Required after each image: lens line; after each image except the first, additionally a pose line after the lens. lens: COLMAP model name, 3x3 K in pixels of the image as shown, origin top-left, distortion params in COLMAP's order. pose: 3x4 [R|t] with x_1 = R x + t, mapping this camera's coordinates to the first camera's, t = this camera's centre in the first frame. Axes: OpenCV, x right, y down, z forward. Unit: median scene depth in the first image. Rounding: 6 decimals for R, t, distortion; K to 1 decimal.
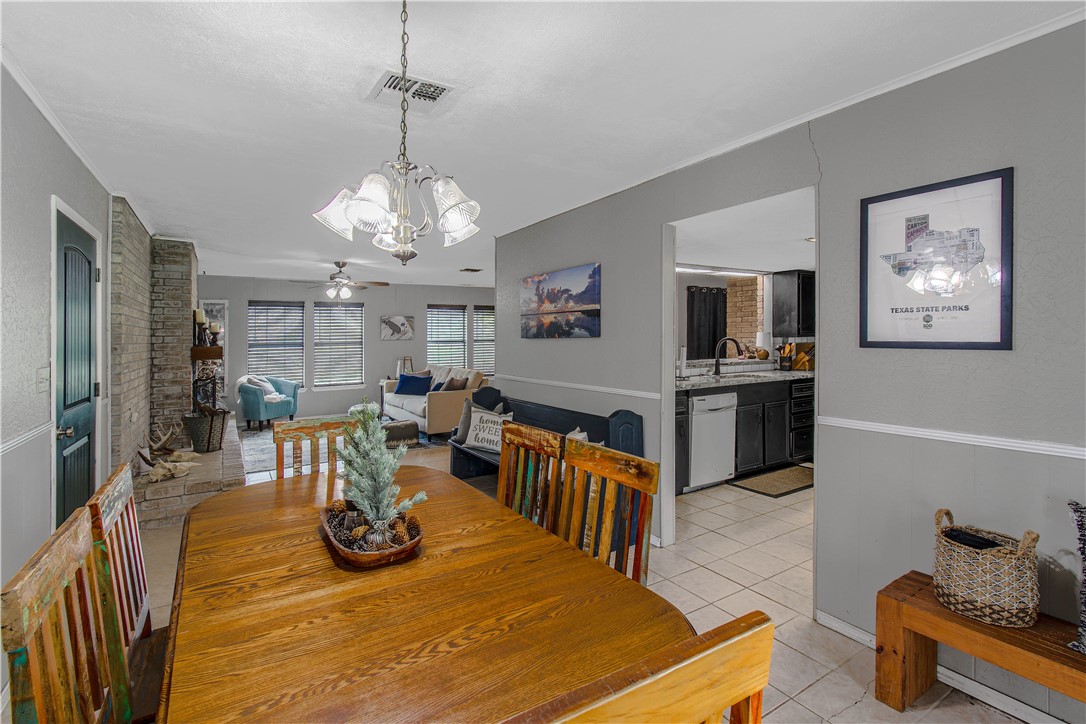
lens RADIAL K [[492.3, 0, 549.3], [0, 492.3, 368.3], [0, 0, 1]] dist [-0.001173, -0.000063]
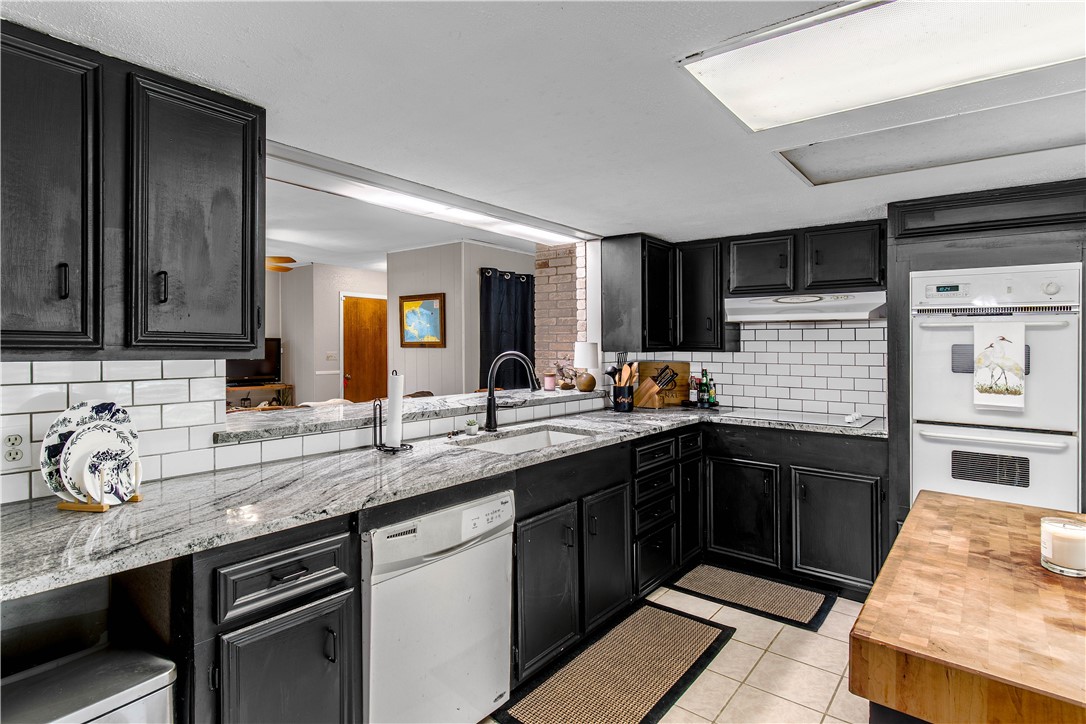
lens RADIAL K [[552.5, 0, 544.7], [0, 552.5, 346.7], [0, 0, 1]] dist [-0.001106, -0.000521]
pose [[0.952524, 0.019375, 0.303847, 0.199674], [-0.000556, 0.998082, -0.061900, -0.029429], [-0.304464, 0.058792, 0.950708, 0.418529]]
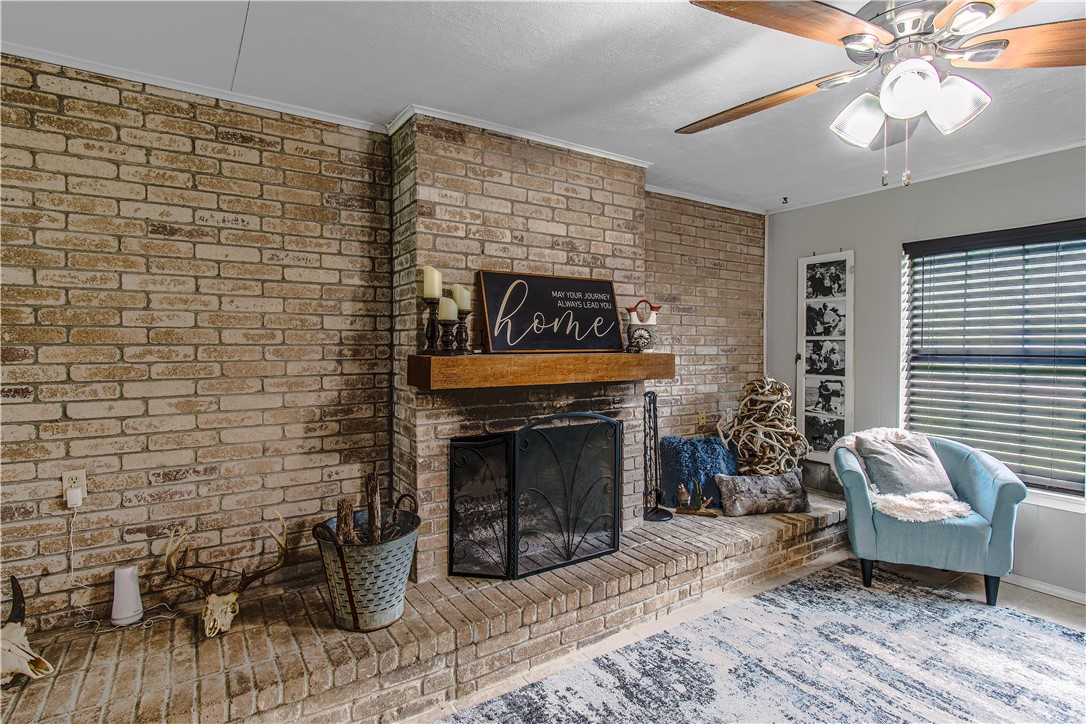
lens RADIAL K [[550.2, 0, 541.6], [0, 550.2, 346.2], [0, 0, 1]] dist [0.000558, 0.000029]
pose [[-0.010455, 0.013742, -0.999851, -0.203538], [-0.068891, 0.997520, 0.014431, -0.052243], [0.997569, 0.069032, -0.009483, 0.906347]]
